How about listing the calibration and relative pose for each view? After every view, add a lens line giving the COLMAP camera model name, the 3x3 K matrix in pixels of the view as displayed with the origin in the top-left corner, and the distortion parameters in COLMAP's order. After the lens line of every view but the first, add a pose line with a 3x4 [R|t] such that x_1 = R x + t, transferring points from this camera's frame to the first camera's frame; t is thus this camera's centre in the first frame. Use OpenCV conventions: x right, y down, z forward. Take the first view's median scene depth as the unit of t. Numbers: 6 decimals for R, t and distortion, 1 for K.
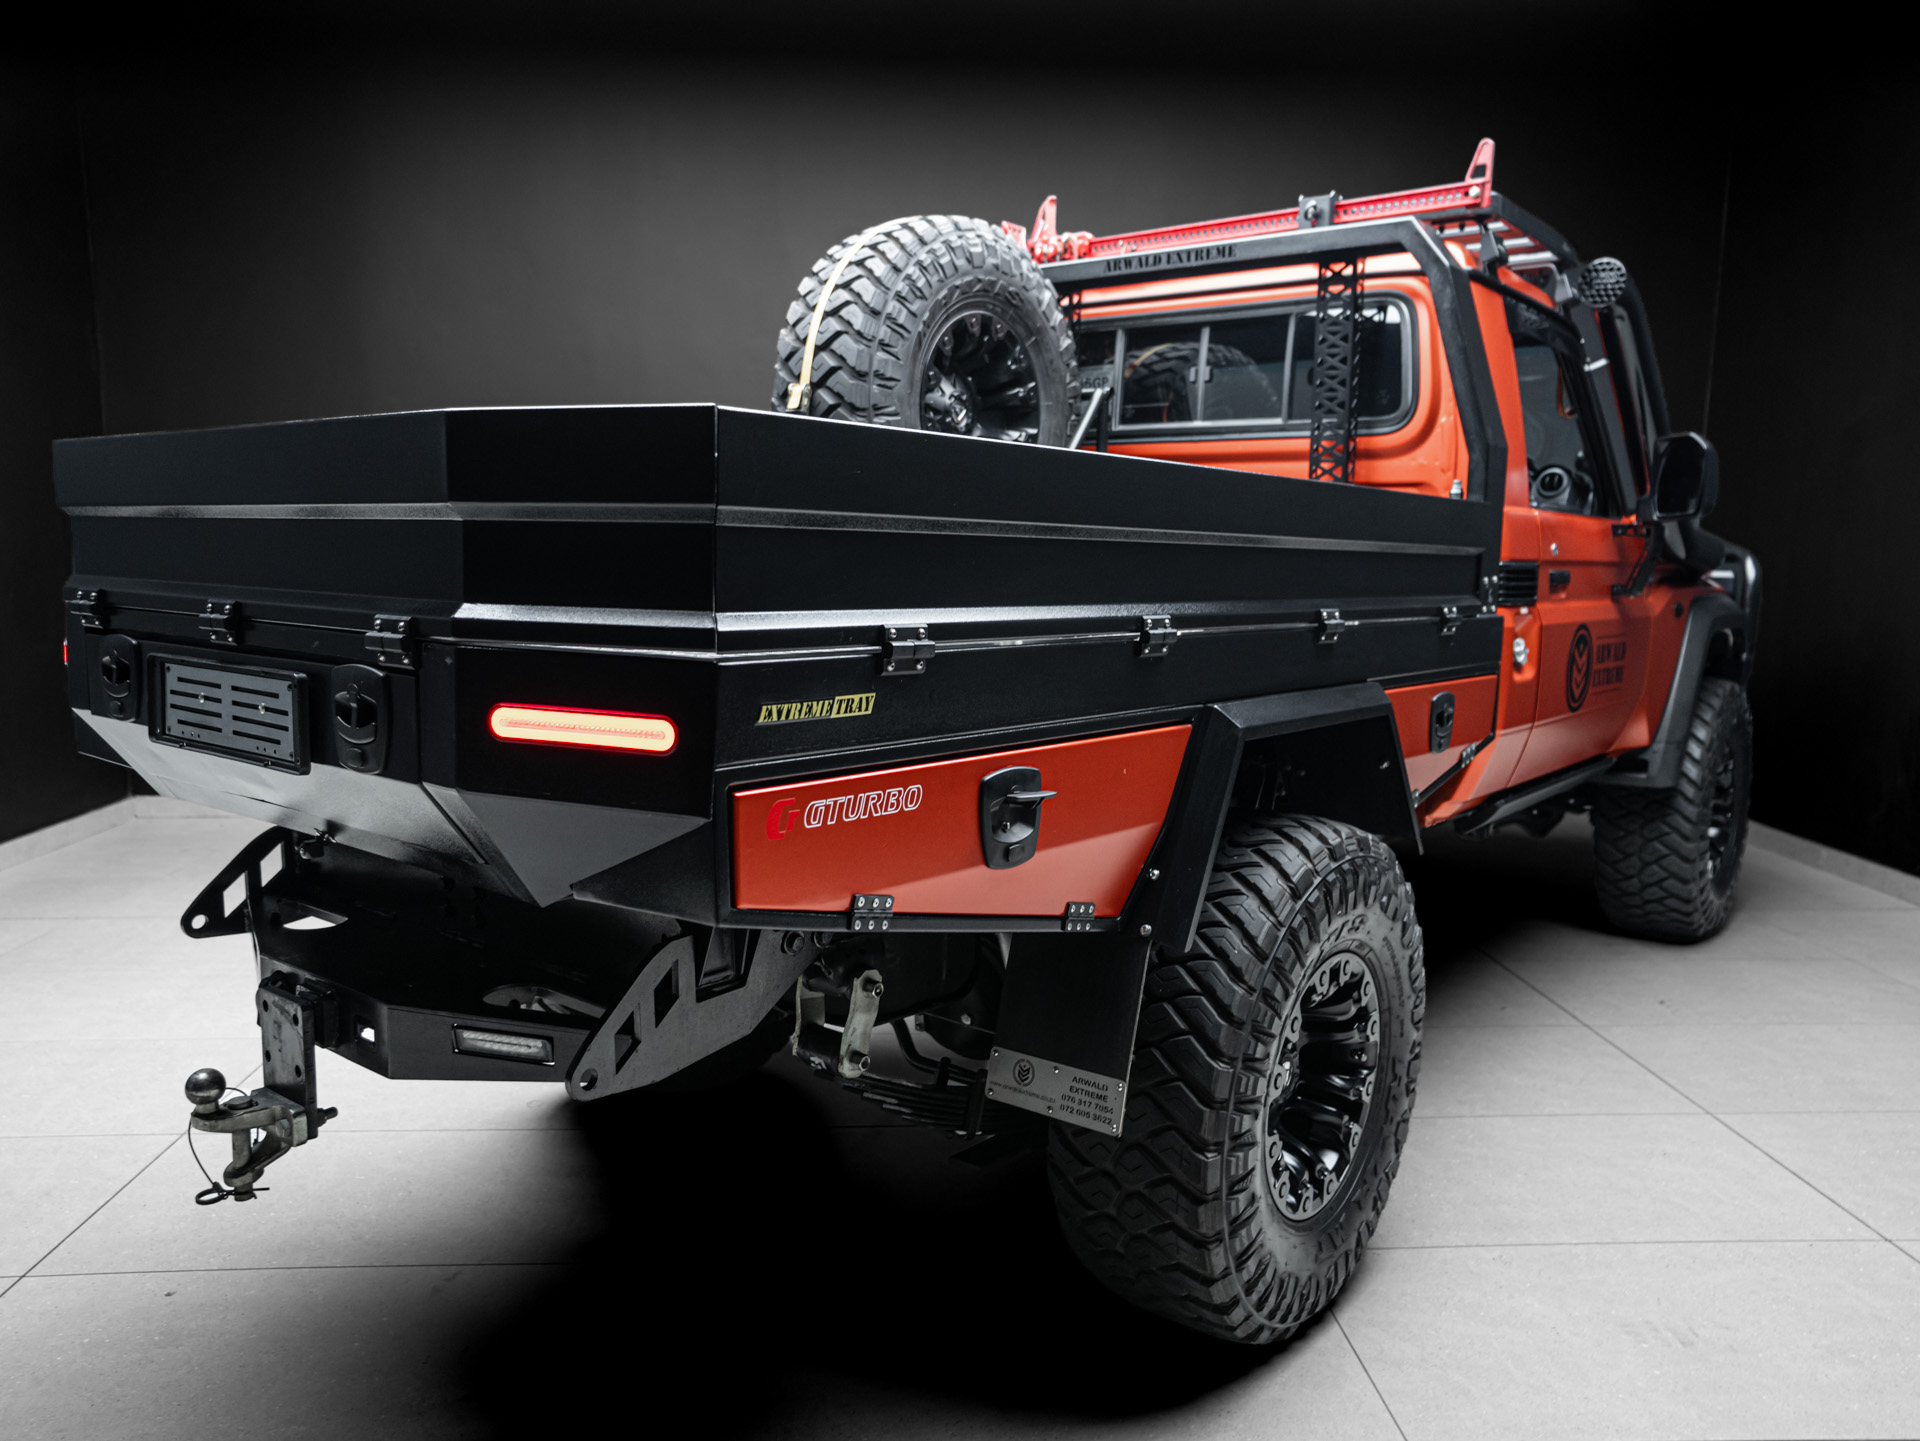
lens RADIAL K [[1422.7, 0, 960.0], [0, 1422.7, 720.5], [0, 0, 1]] dist [0.009766, 0.006007]
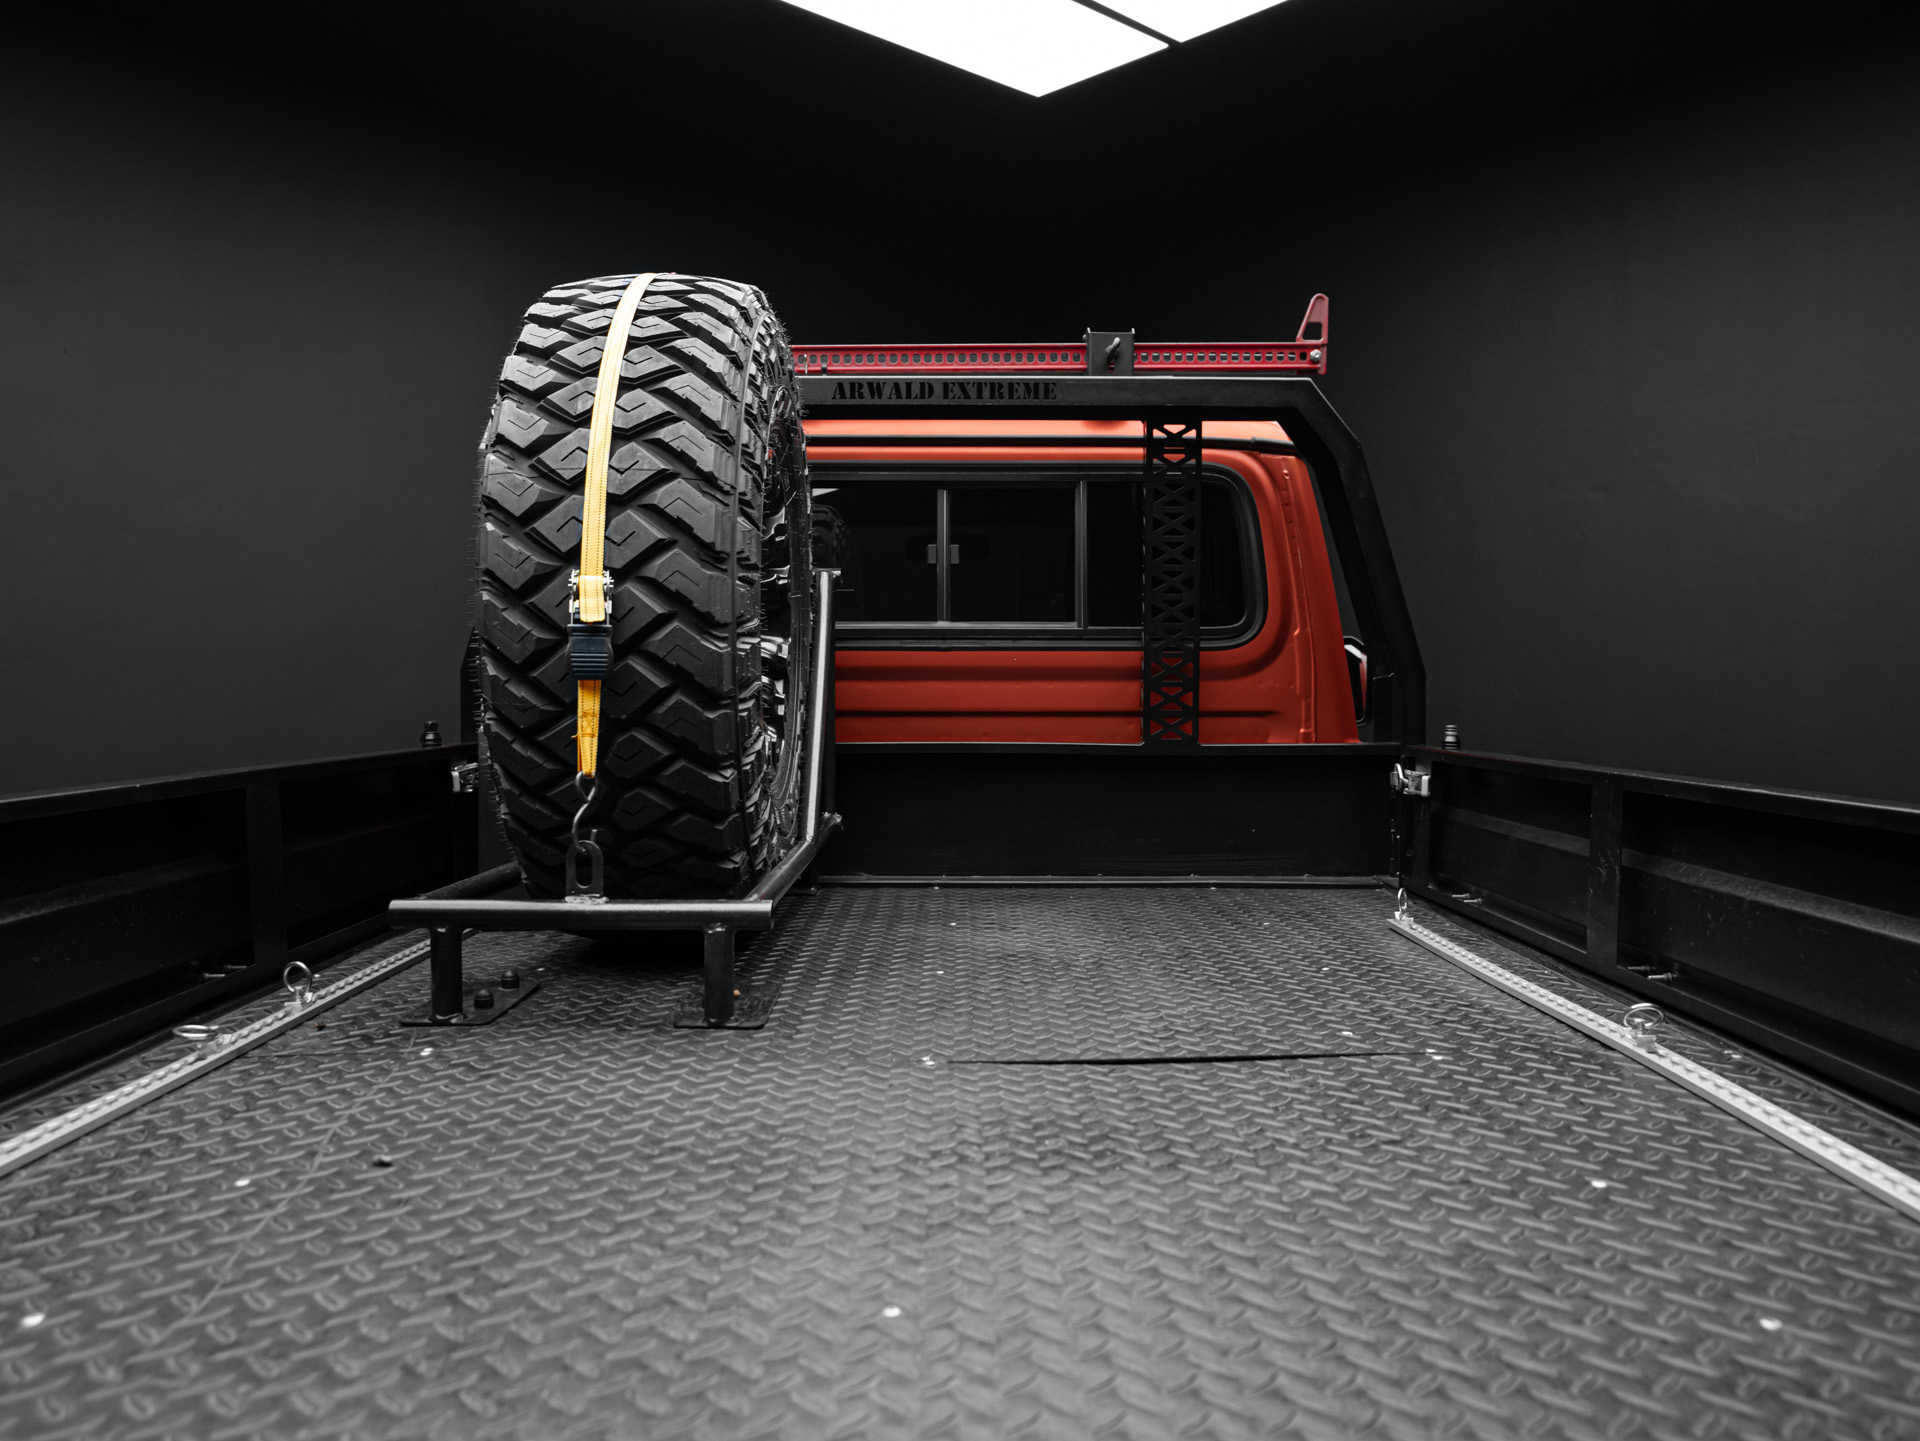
lens RADIAL K [[1444.9, 0, 960.0], [0, 1444.9, 720.5], [0, 0, 1]] dist [-0.011559, 0.002697]
pose [[0.776060, -0.037237, 0.629559, -0.310908], [0.091924, 0.994273, -0.054506, -0.140043], [-0.623924, 0.100171, 0.775038, 0.516511]]
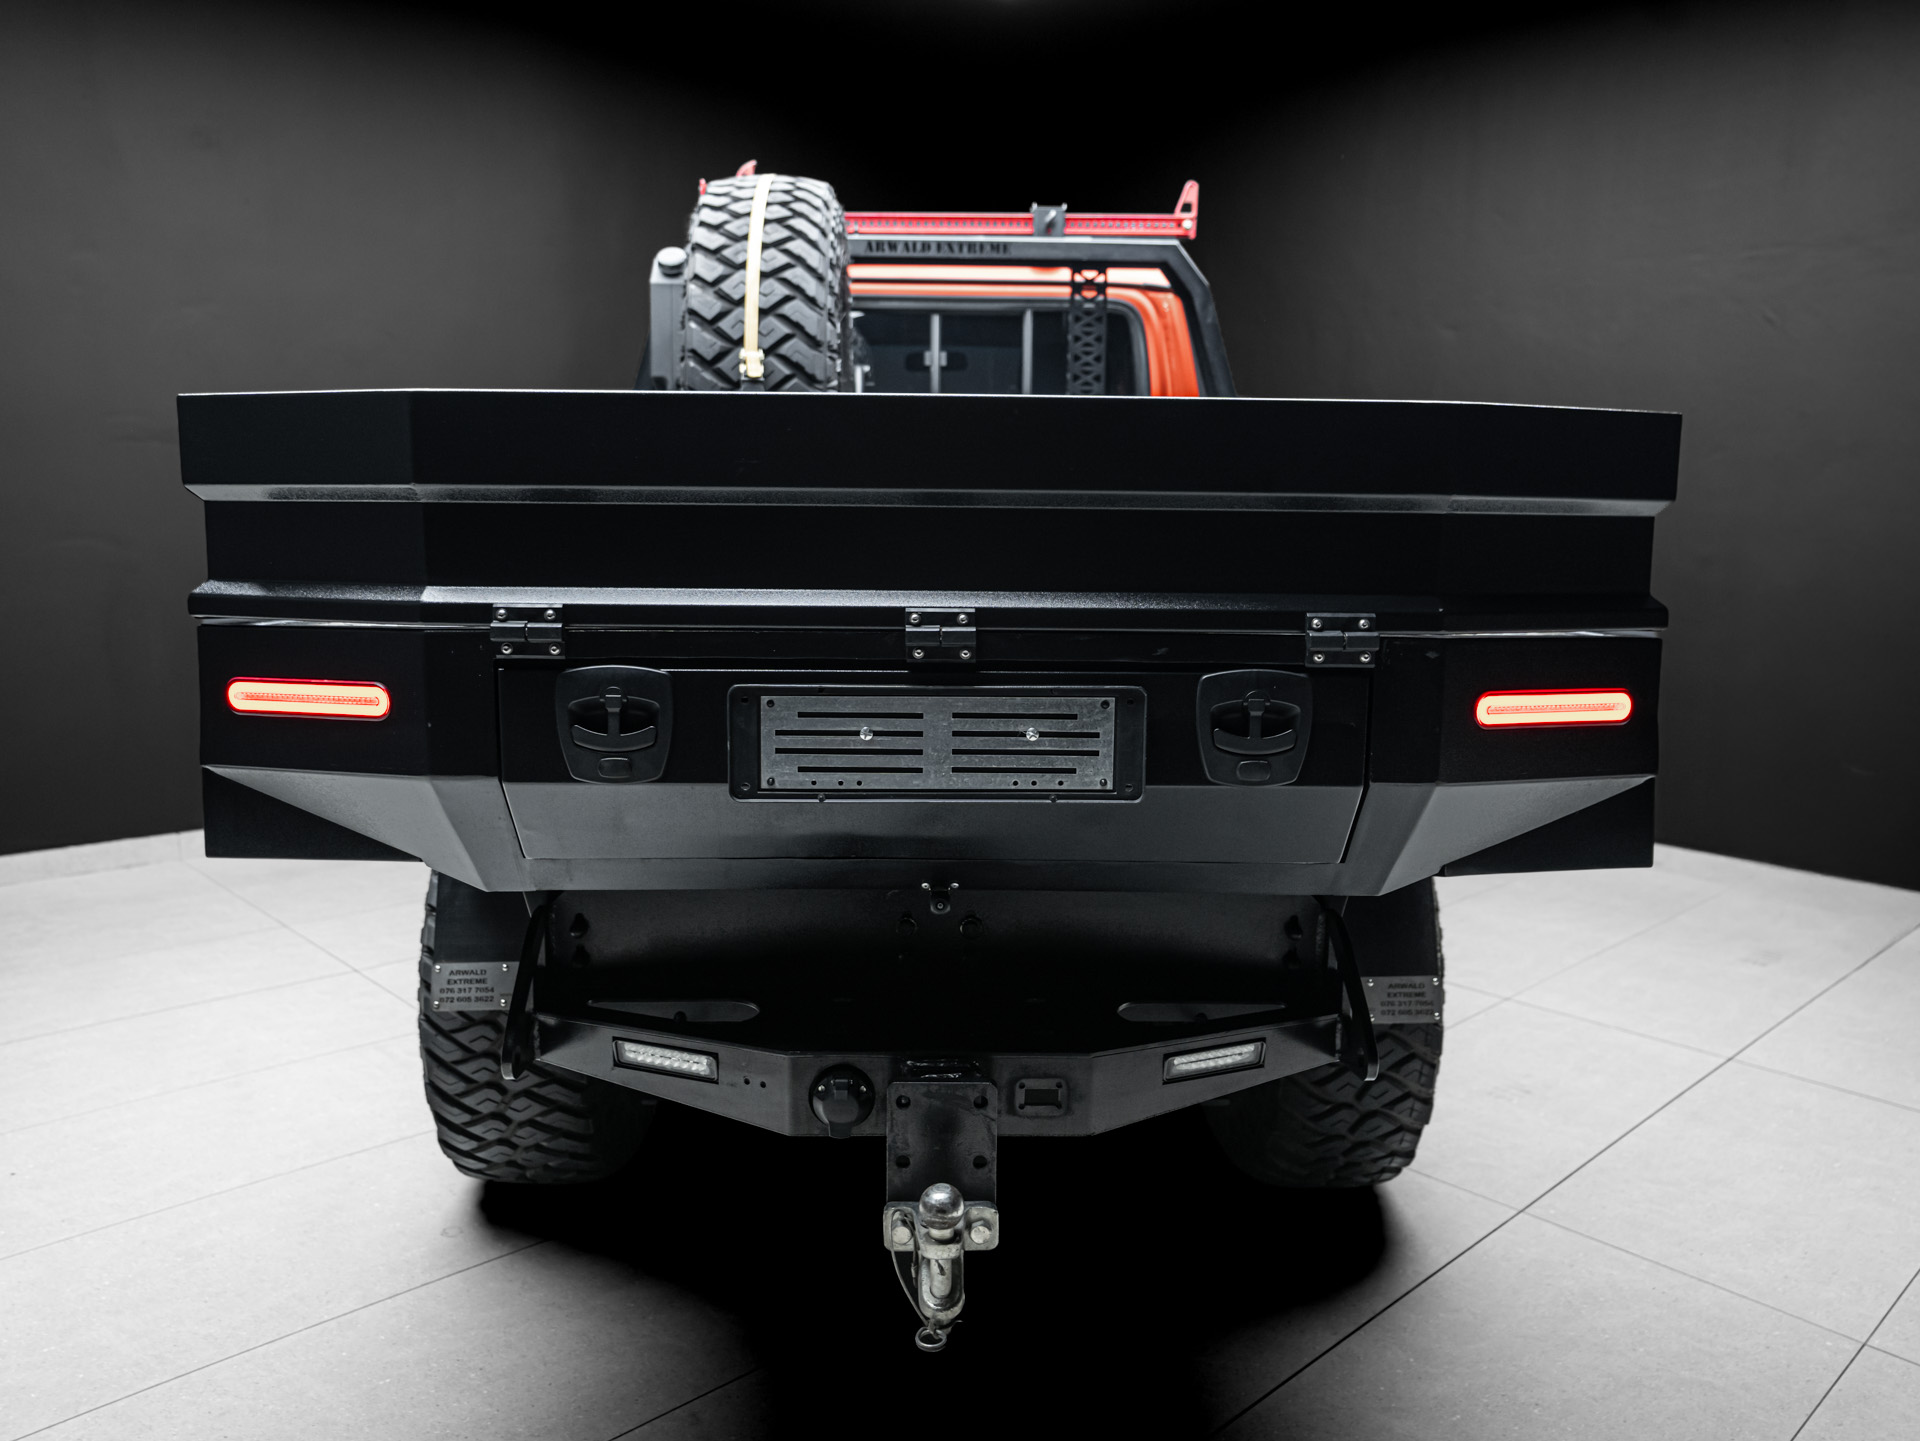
lens RADIAL K [[1444.9, 0, 960.0], [0, 1444.9, 720.5], [0, 0, 1]] dist [-0.011559, 0.002697]
pose [[0.765822, -0.095793, 0.635877, -0.586389], [0.083676, 0.995280, 0.049160, -0.034290], [-0.637585, 0.015560, 0.770223, 0.201627]]
